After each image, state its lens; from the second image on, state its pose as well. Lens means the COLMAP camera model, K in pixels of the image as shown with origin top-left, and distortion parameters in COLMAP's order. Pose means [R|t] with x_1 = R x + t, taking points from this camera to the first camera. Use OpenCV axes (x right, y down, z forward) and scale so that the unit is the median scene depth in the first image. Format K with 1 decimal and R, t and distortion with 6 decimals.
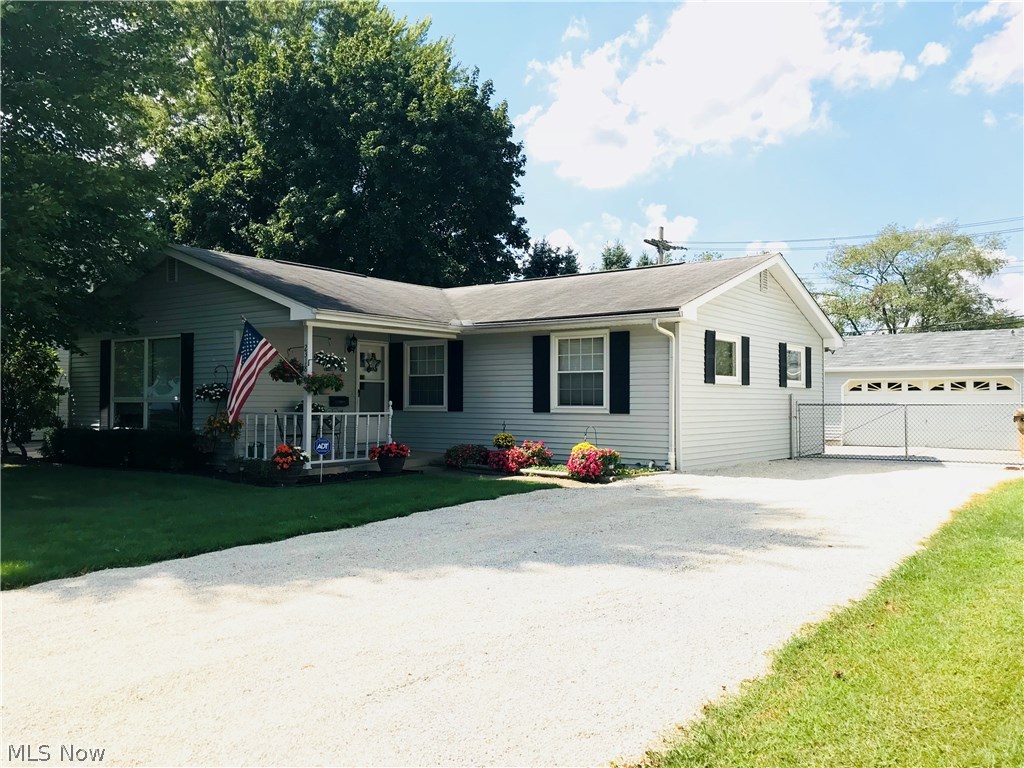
lens RADIAL K [[834.6, 0, 505.3], [0, 834.6, 387.9], [0, 0, 1]] dist [0.045952, -0.040389]
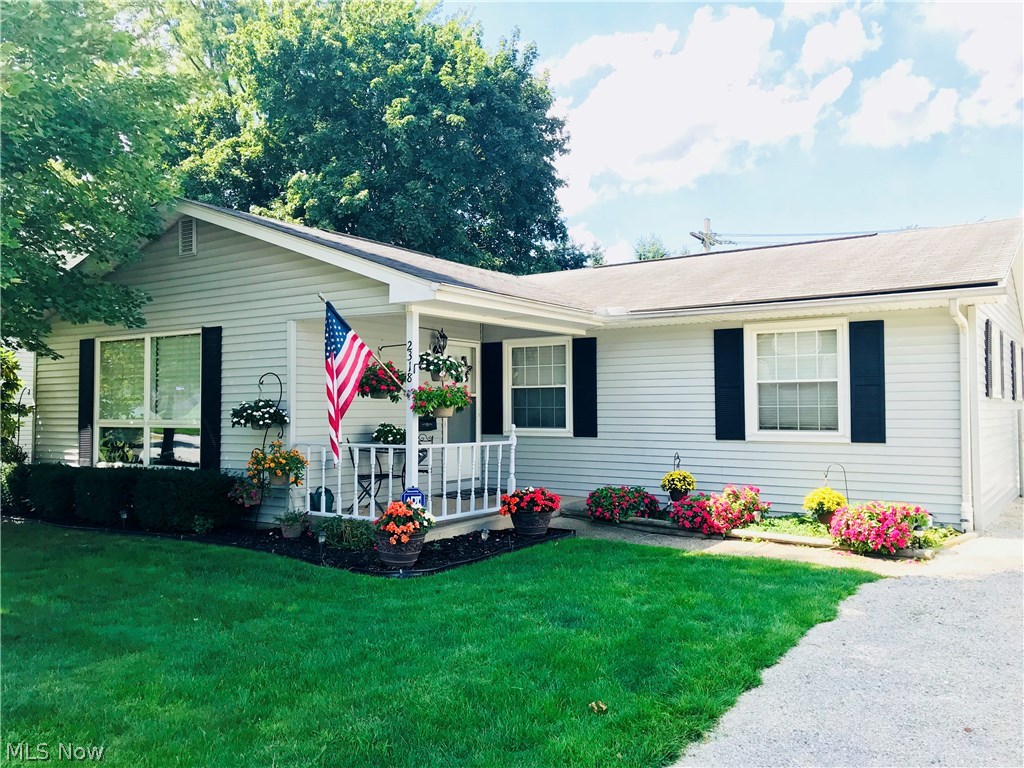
lens RADIAL K [[834.6, 0, 508.9], [0, 834.6, 384.0], [0, 0, 1]] dist [0.045952, -0.040389]
pose [[0.999199, -0.003686, 0.039851, -0.135652], [0.004336, 0.999859, -0.016221, -0.005261], [-0.039786, 0.016381, 0.999074, 0.253484]]
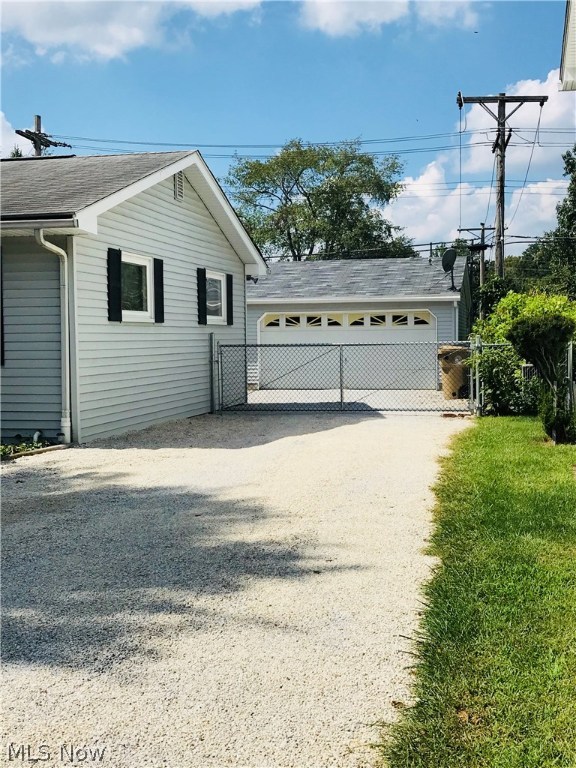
lens RADIAL K [[1005.4, 0, 289.1], [0, 1005.4, 387.8], [0, 0, 1]] dist [0.063867, 0.000000]
pose [[0.911210, -0.031644, 0.410724, 0.013932], [0.004465, 0.997745, 0.066963, -0.004480], [-0.411917, -0.059183, 0.909297, 0.100975]]
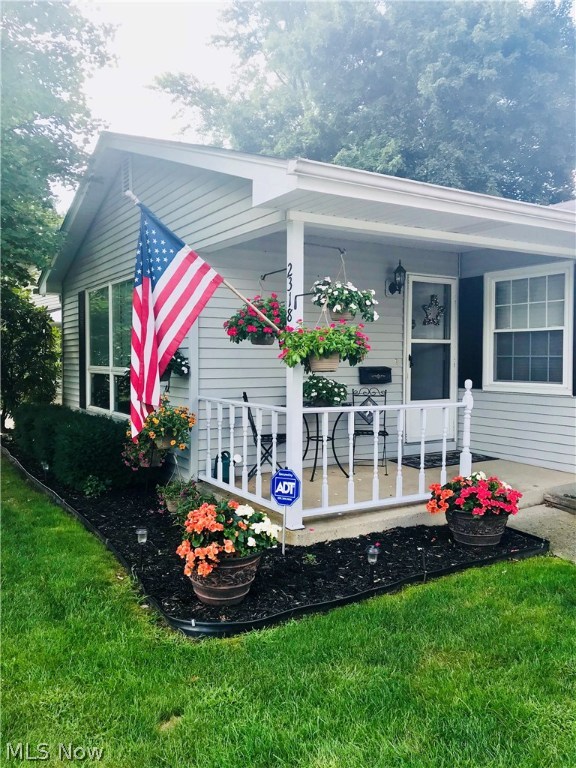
lens RADIAL K [[625.9, 0, 285.7], [0, 625.9, 379.7], [0, 0, 1]] dist [0.045952, -0.040389]
pose [[0.929190, 0.012443, -0.369392, -0.080807], [0.006551, 0.998722, 0.050123, -0.003379], [0.369543, -0.048994, 0.927921, 0.488909]]
